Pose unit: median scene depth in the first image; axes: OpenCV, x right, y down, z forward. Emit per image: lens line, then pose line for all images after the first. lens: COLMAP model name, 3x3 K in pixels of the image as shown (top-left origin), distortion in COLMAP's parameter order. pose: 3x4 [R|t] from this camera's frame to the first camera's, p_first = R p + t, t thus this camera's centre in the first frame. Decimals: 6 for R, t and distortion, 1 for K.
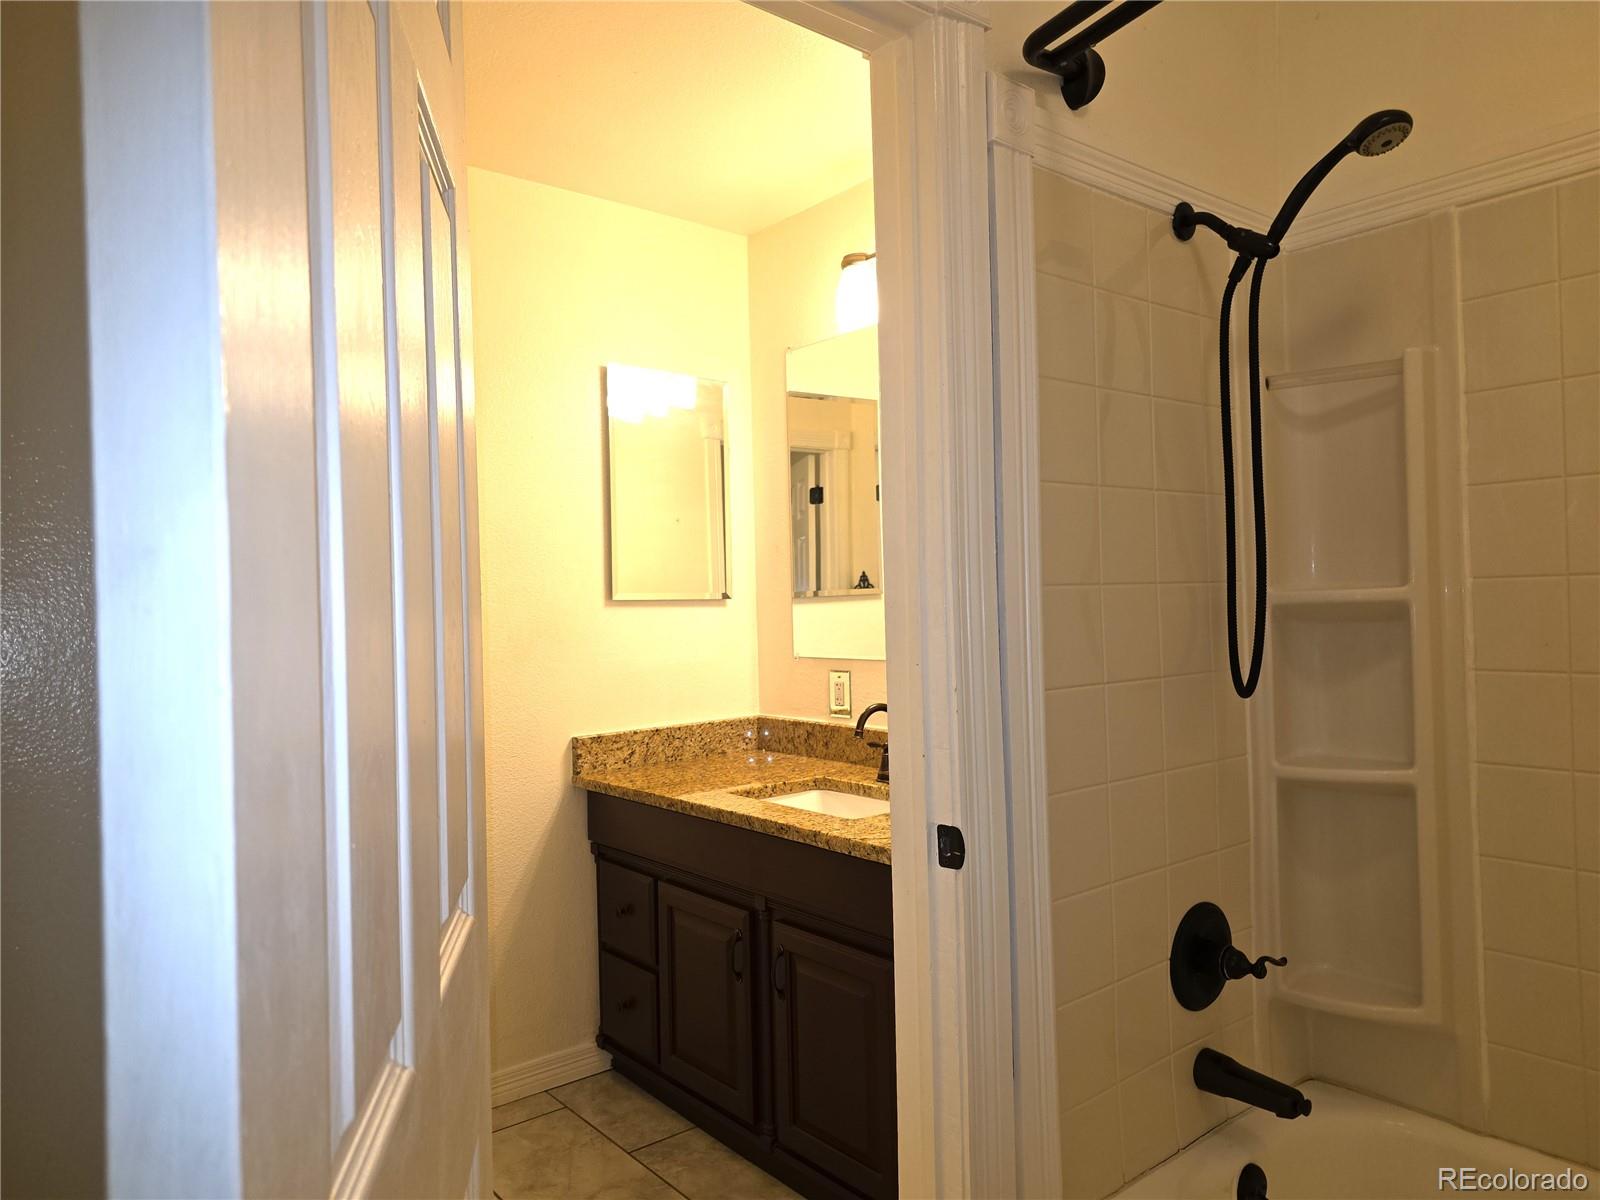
lens RADIAL K [[1064.6, 0, 803.9], [0, 1064.6, 599.1], [0, 0, 1]] dist [0.150316, -0.175948]
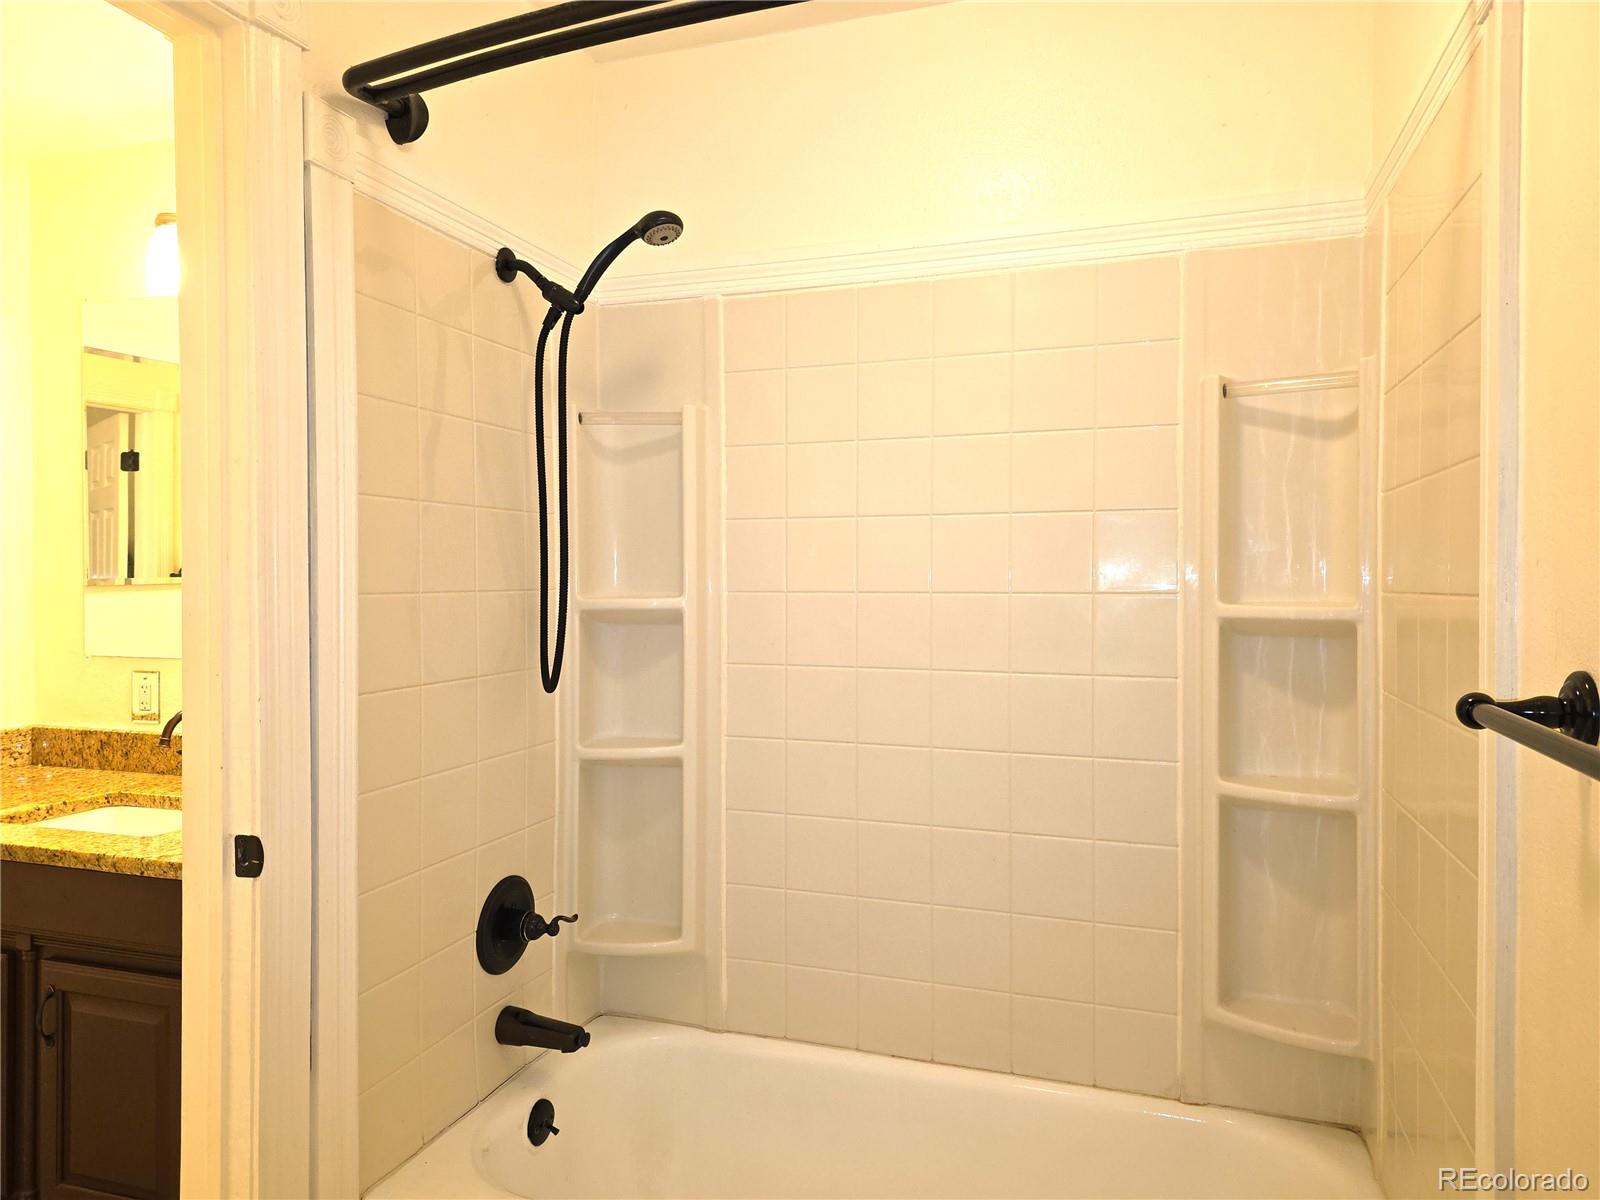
lens RADIAL K [[1082.6, 0, 793.0], [0, 1082.6, 592.1], [0, 0, 1]] dist [0.072005, -0.057051]
pose [[0.854376, 0.020340, 0.519258, 0.025020], [-0.025367, 0.999675, 0.002581, -0.022879], [-0.519036, -0.015377, 0.854614, -0.100671]]
